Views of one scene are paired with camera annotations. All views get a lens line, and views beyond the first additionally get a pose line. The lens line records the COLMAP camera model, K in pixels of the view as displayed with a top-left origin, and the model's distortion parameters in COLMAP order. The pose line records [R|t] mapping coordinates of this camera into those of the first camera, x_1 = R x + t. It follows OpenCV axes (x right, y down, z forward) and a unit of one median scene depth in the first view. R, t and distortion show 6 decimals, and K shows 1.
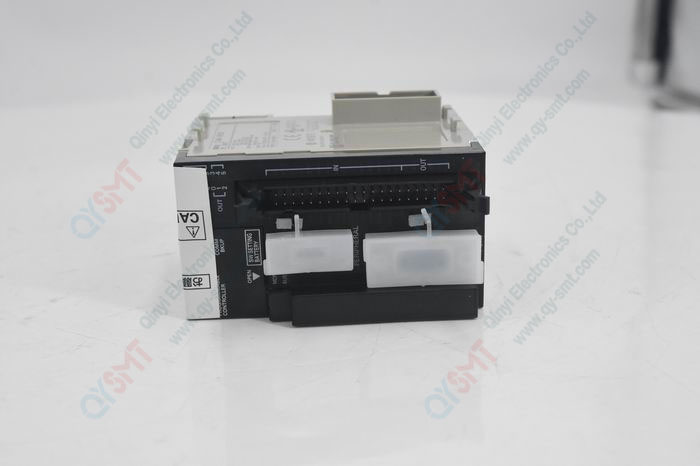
lens RADIAL K [[1066.6, 0, 350.0], [0, 1066.6, 233.0], [0, 0, 1]] dist [0.026435, 0.013975]
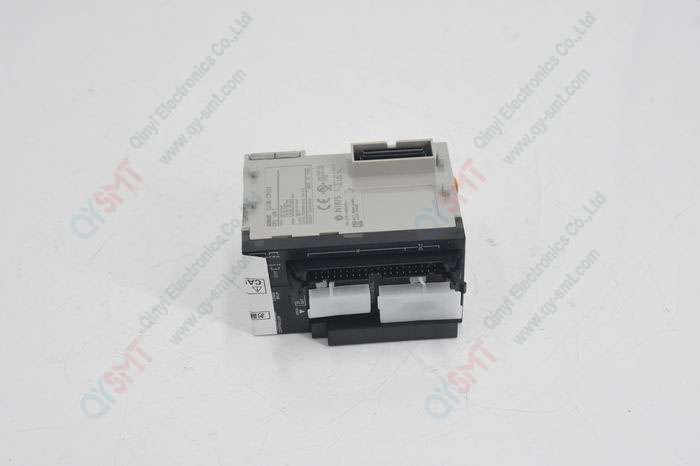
lens RADIAL K [[1066.6, 0, 350.0], [0, 1066.6, 233.0], [0, 0, 1]] dist [0.026435, 0.013975]
pose [[0.999900, -0.013903, 0.002601, -0.026590], [0.011763, 0.919490, 0.392938, -0.621539], [-0.007855, -0.392869, 0.919561, -0.269159]]
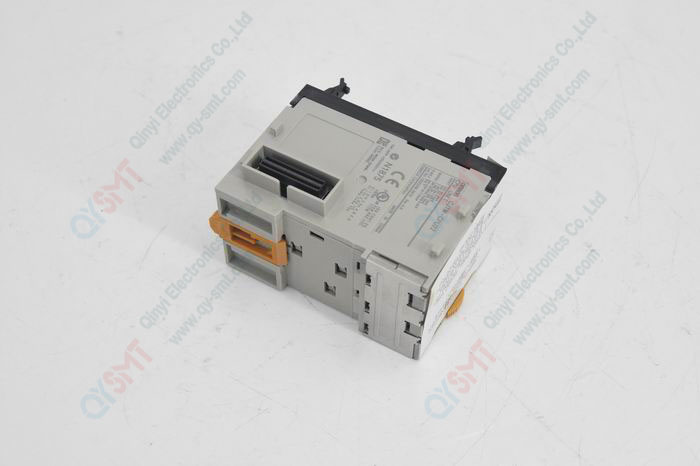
lens RADIAL K [[1066.6, 0, 350.0], [0, 1066.6, 233.0], [0, 0, 1]] dist [0.026435, 0.013975]
pose [[-0.843663, -0.410812, 0.345638, -0.483812], [0.164996, 0.414242, 0.895087, -1.232406], [-0.510890, 0.812181, -0.281698, 1.508264]]
